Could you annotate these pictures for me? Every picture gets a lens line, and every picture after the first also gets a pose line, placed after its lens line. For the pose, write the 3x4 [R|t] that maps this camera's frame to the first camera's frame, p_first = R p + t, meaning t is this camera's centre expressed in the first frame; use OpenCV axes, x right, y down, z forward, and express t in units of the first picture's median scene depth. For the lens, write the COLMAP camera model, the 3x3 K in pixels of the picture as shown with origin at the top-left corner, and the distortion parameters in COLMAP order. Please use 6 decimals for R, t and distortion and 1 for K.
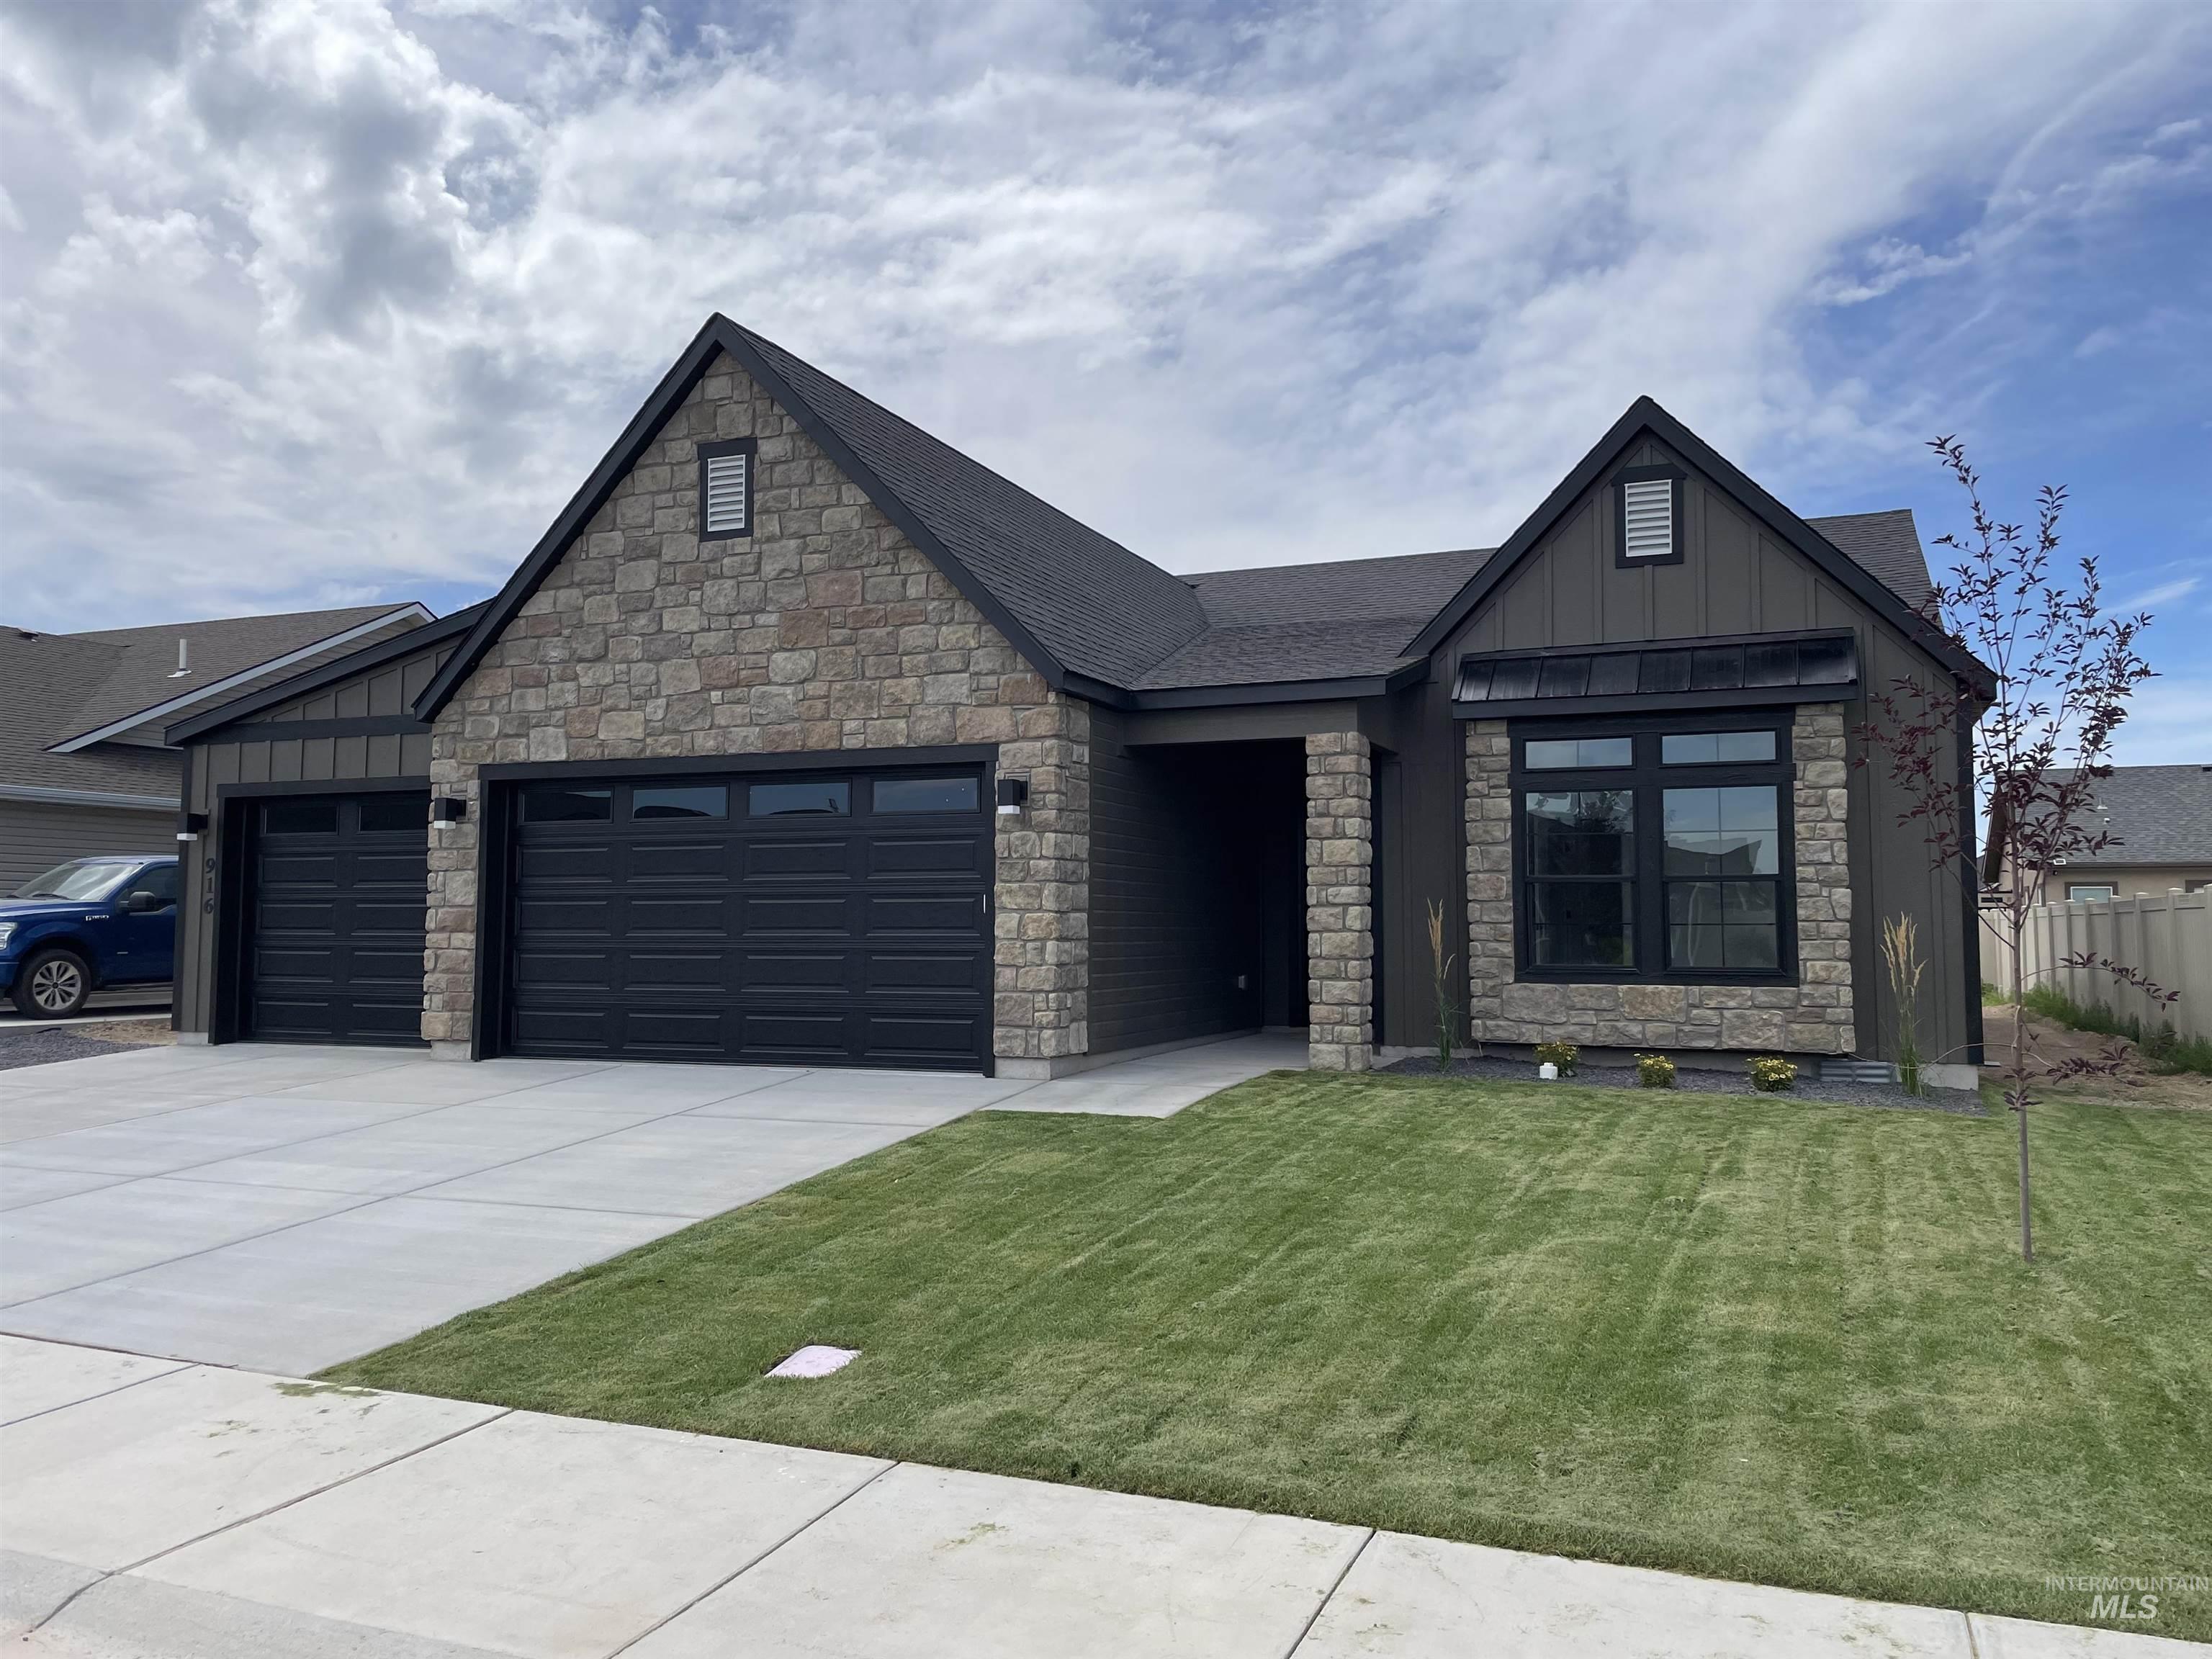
lens RADIAL K [[1660.0, 0, 1089.8], [0, 1660.0, 823.7], [0, 0, 1]] dist [0.024803, -0.029438]
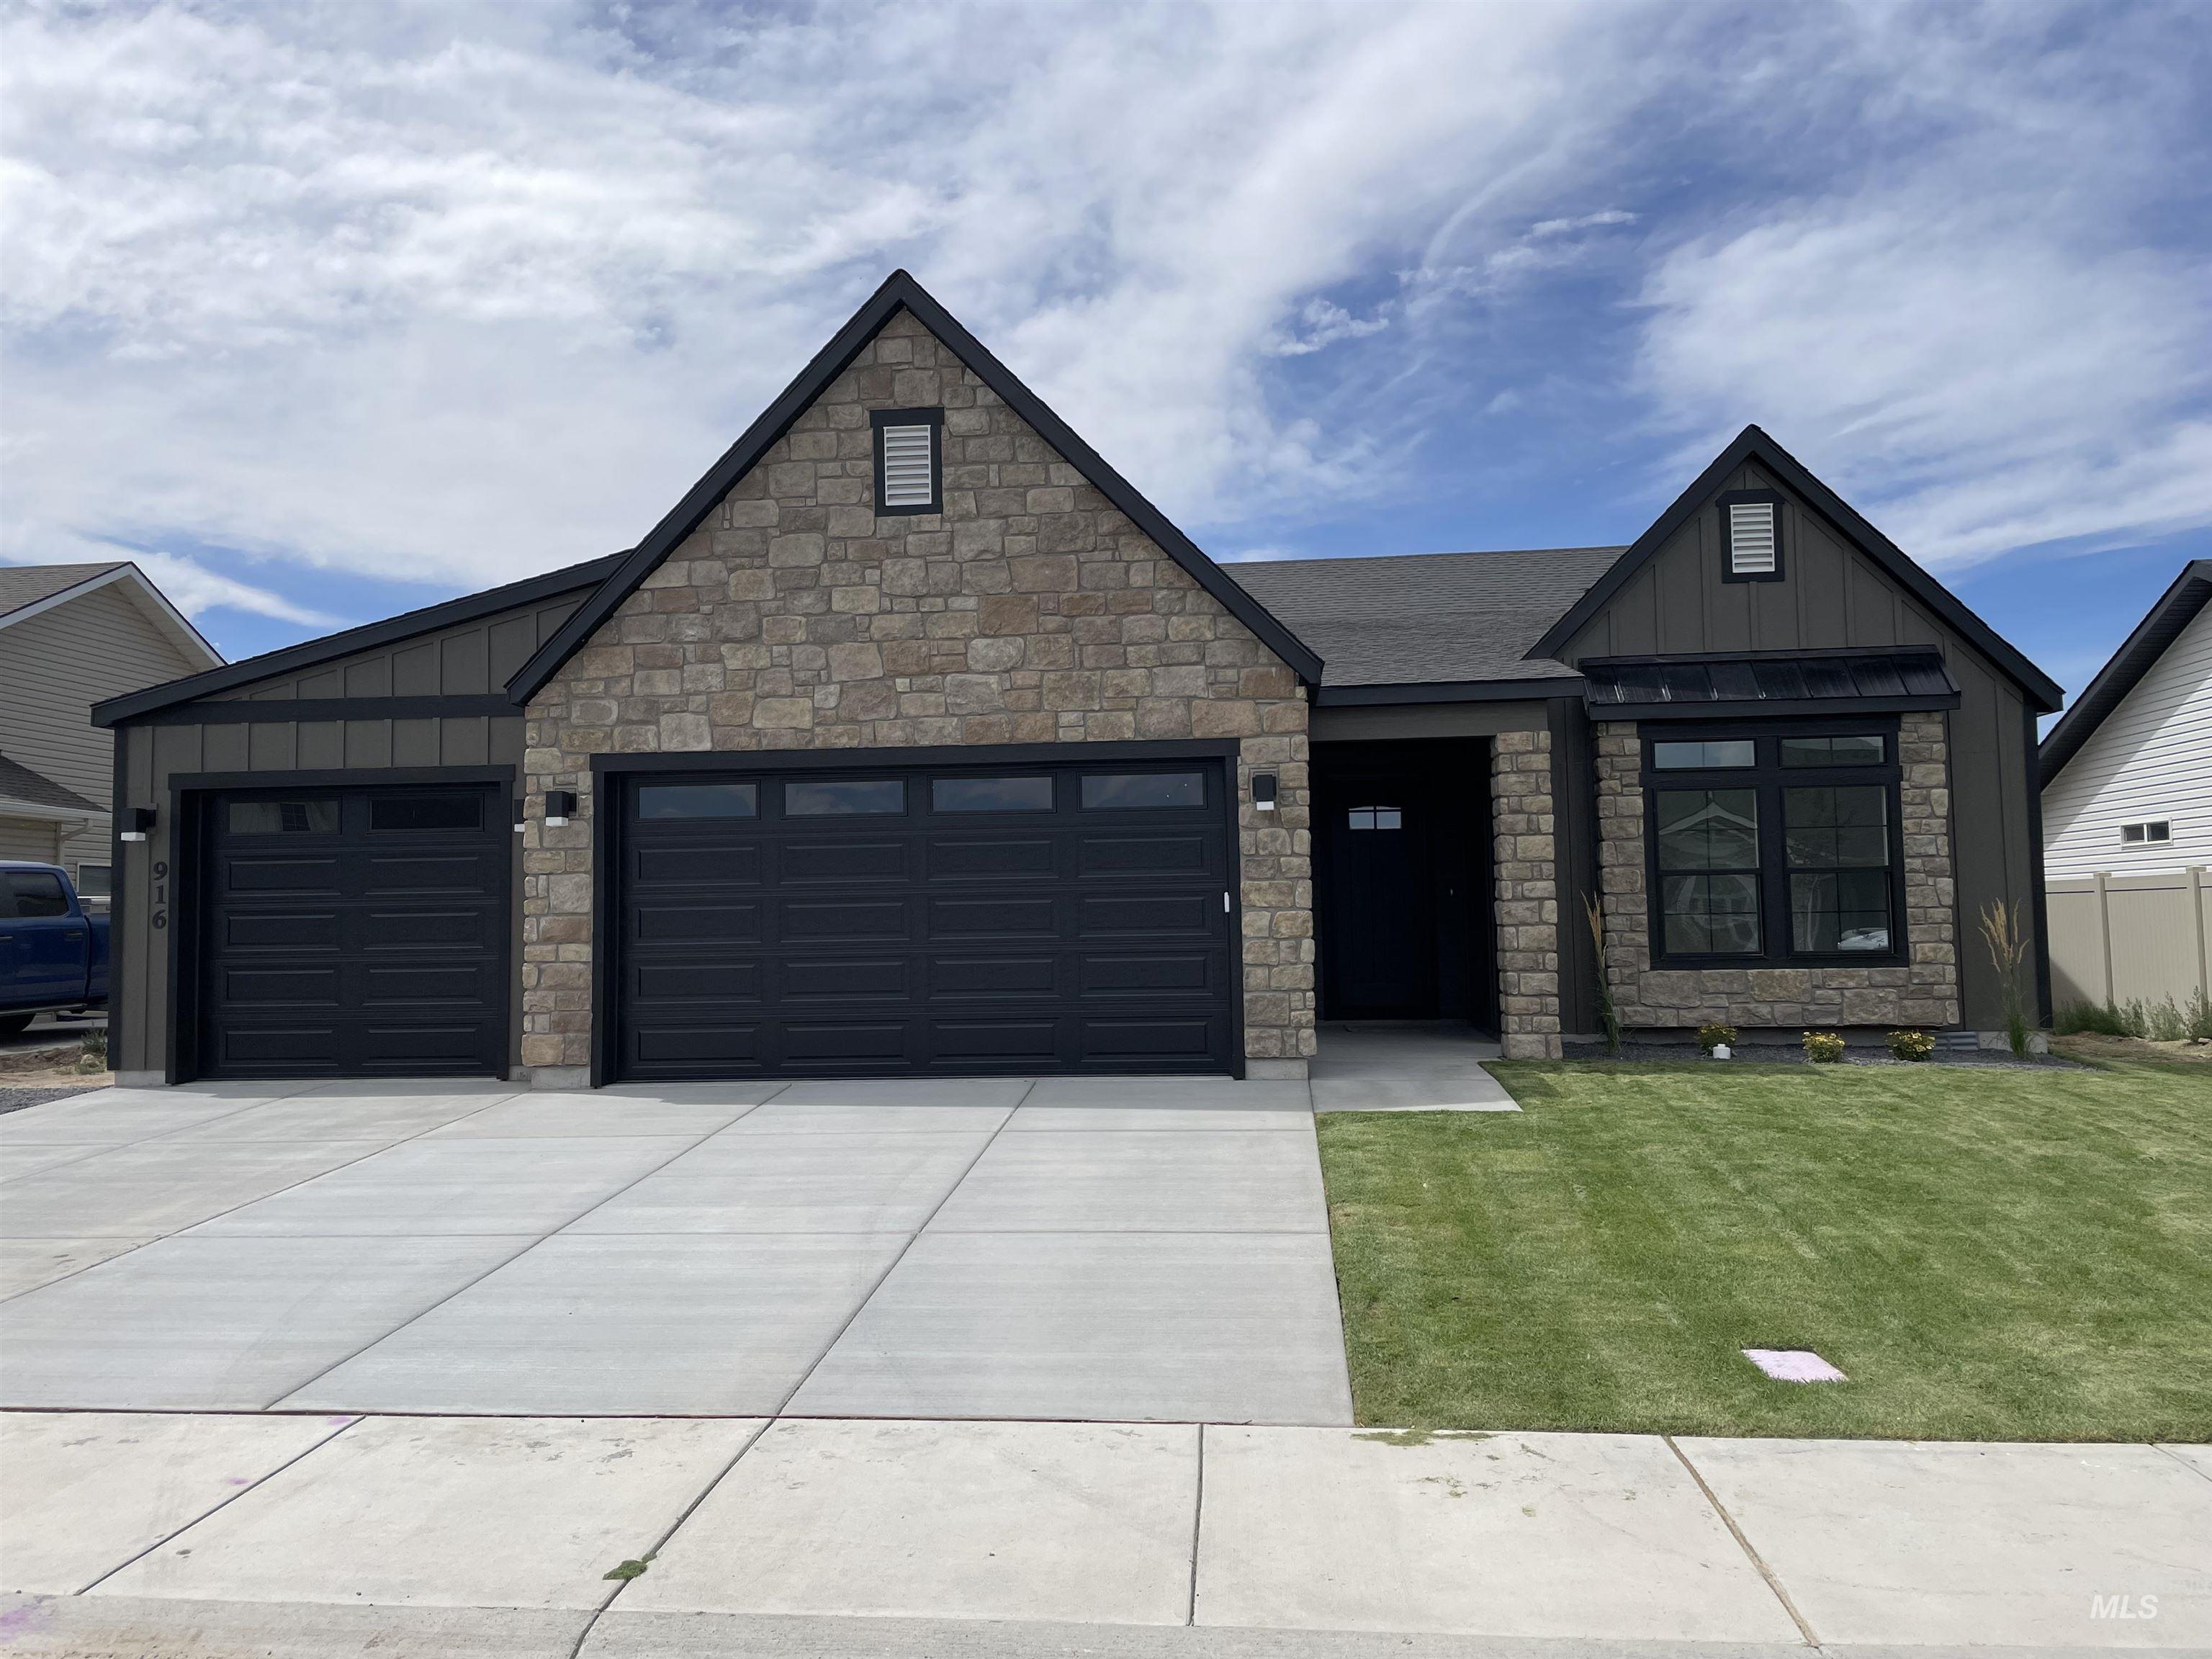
lens RADIAL K [[1660.0, 0, 1046.9], [0, 1660.0, 822.8], [0, 0, 1]] dist [0.024803, -0.029438]
pose [[0.962028, -0.000220, 0.272951, -0.412731], [0.001145, 0.999994, -0.003229, 0.004604], [-0.272949, 0.003419, 0.962023, 0.086277]]
